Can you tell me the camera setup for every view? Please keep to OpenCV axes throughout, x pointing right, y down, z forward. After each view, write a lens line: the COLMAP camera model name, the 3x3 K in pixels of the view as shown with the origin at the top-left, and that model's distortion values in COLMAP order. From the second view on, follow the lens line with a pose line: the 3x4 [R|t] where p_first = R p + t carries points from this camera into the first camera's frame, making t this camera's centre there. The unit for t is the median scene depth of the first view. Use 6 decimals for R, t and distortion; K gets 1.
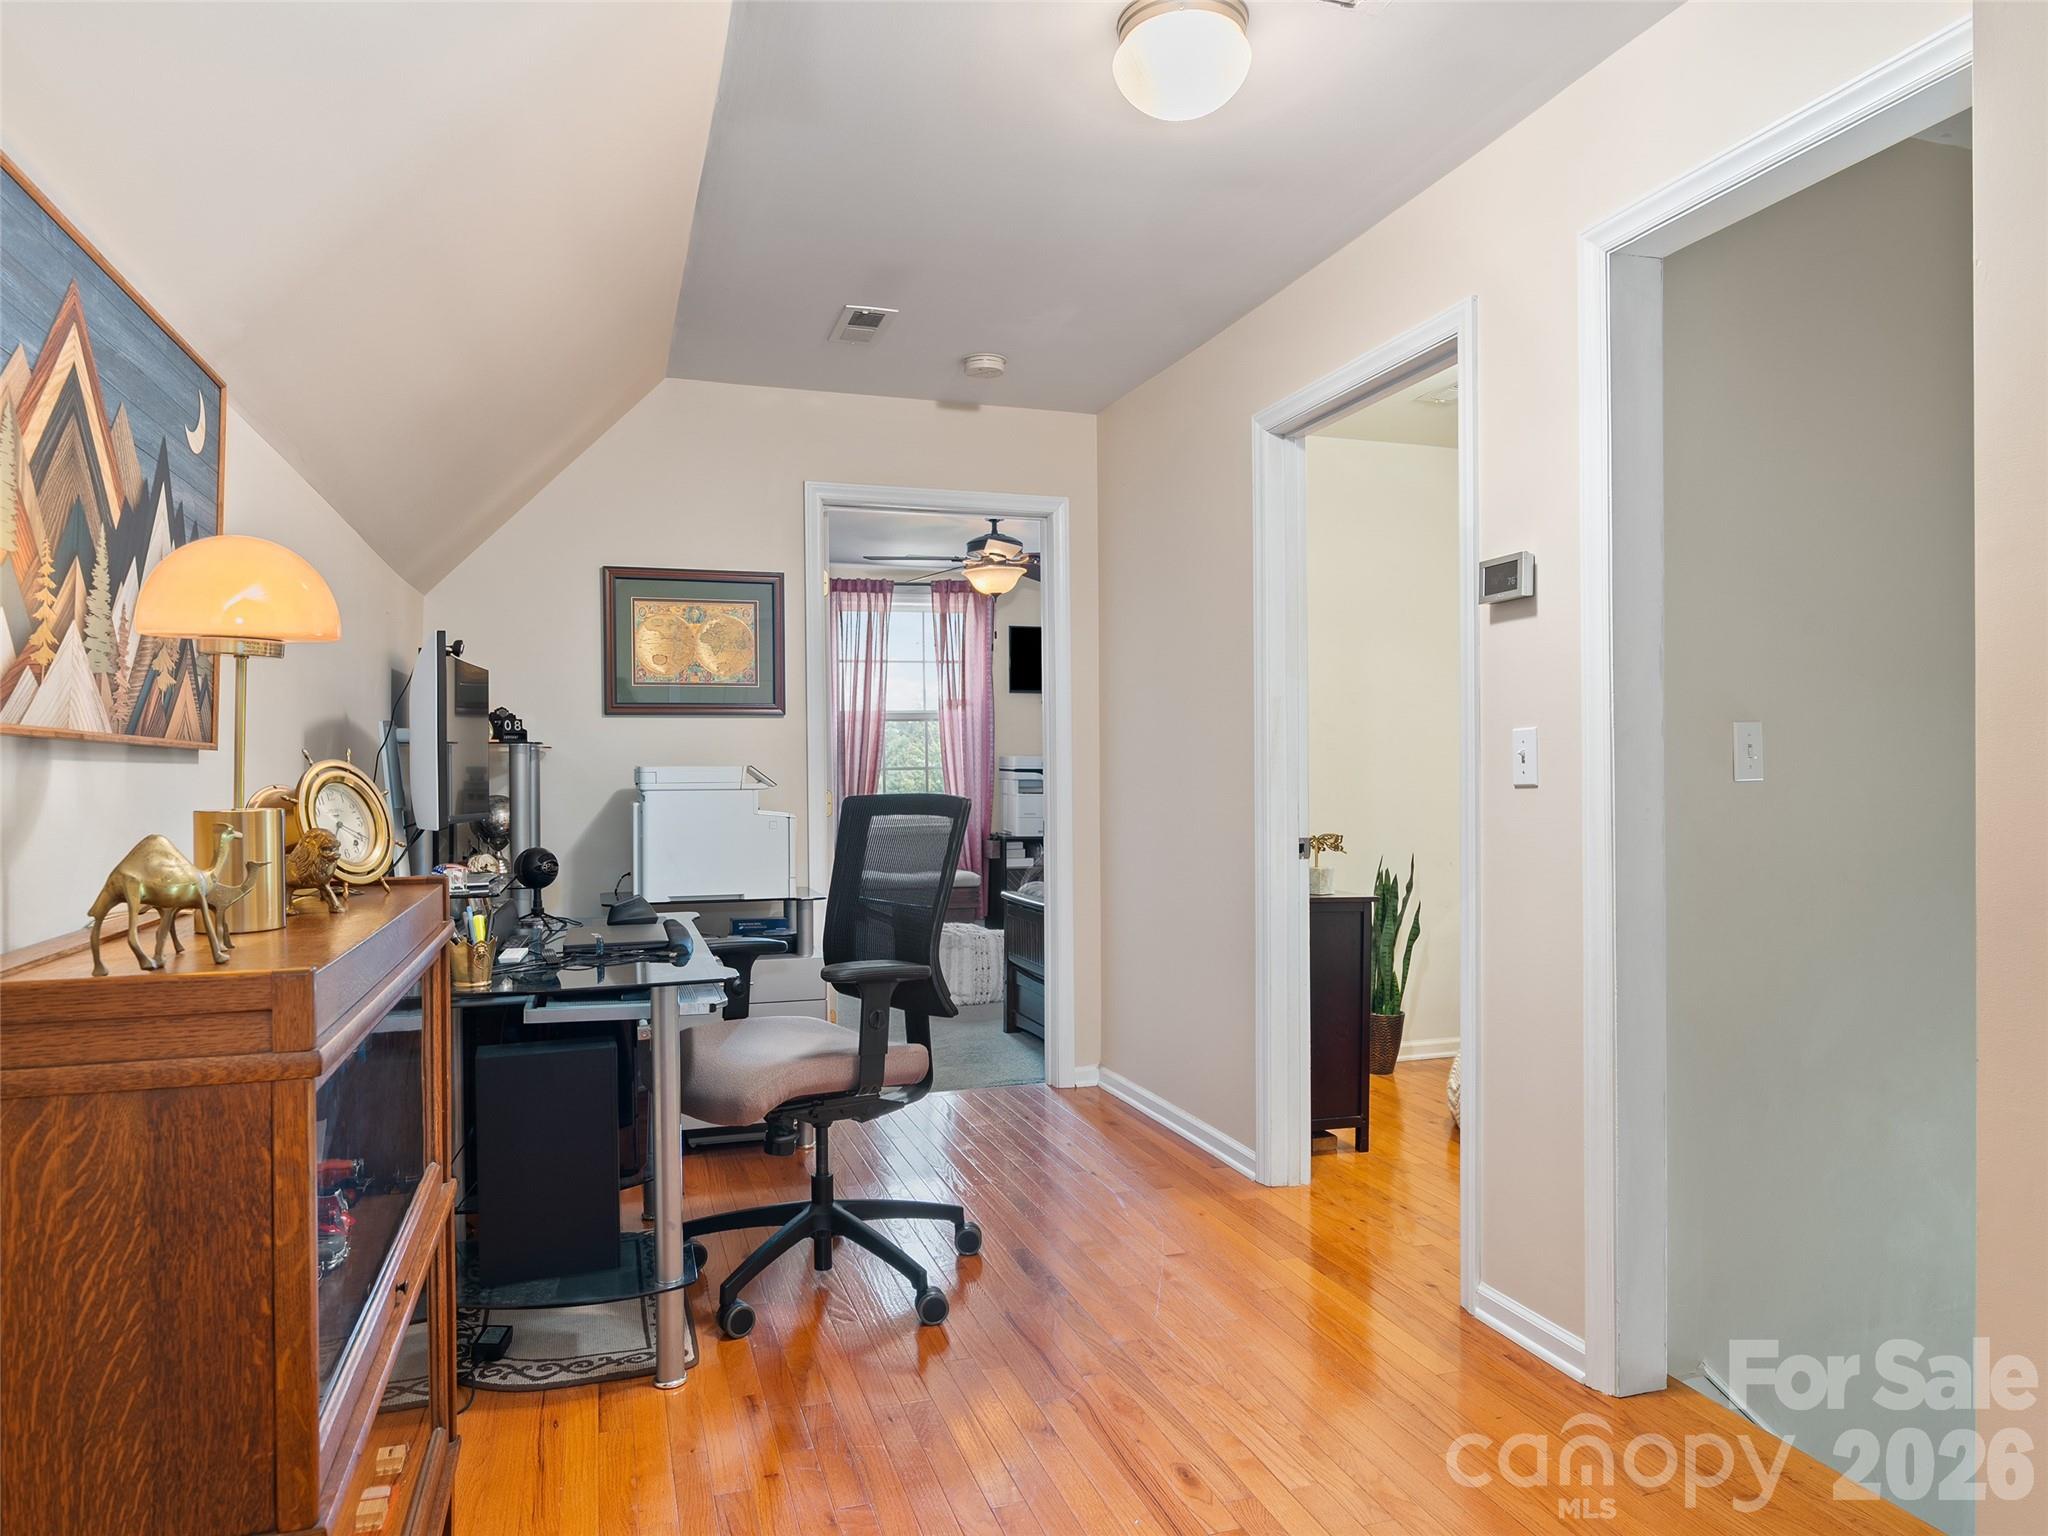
lens RADIAL K [[1253.1, 0, 1024.0], [0, 1253.1, 768.0], [0, 0, 1]] dist [-0.000329, -0.000041]
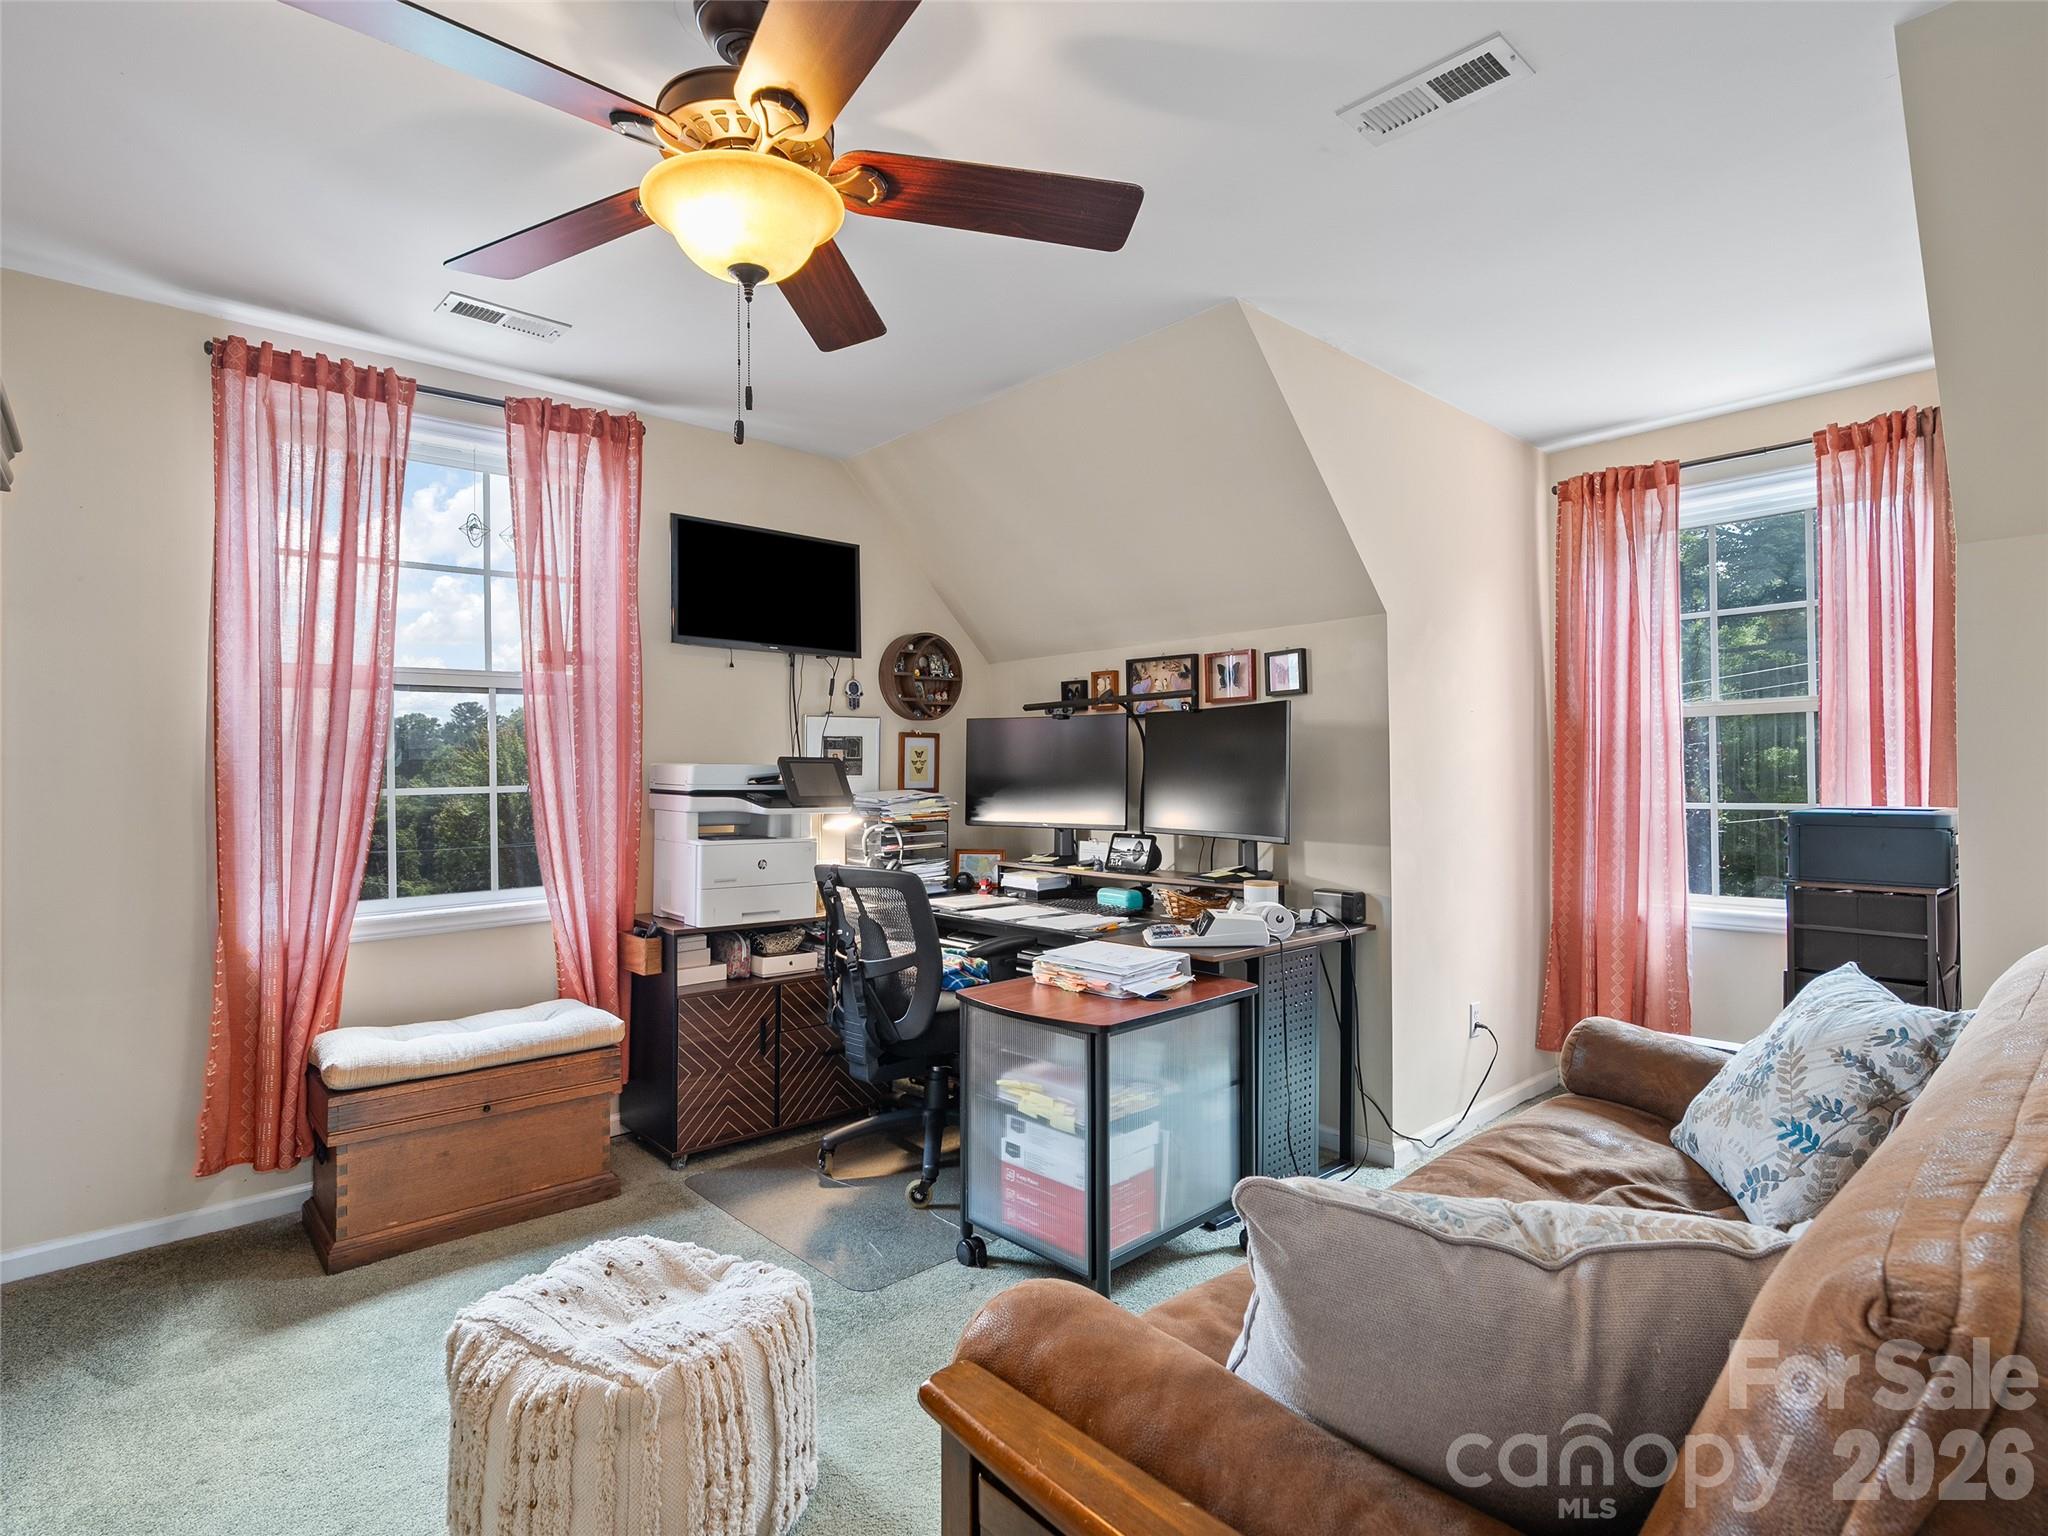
lens RADIAL K [[1032.4, 0, 1017.5], [0, 1032.4, 765.4], [0, 0, 1]] dist [-0.011762, 0.001447]
pose [[0.925984, 0.000036, 0.377564, -0.040472], [0.004110, 0.999940, -0.010176, -0.004506], [-0.377541, 0.010975, 0.925928, 0.551908]]
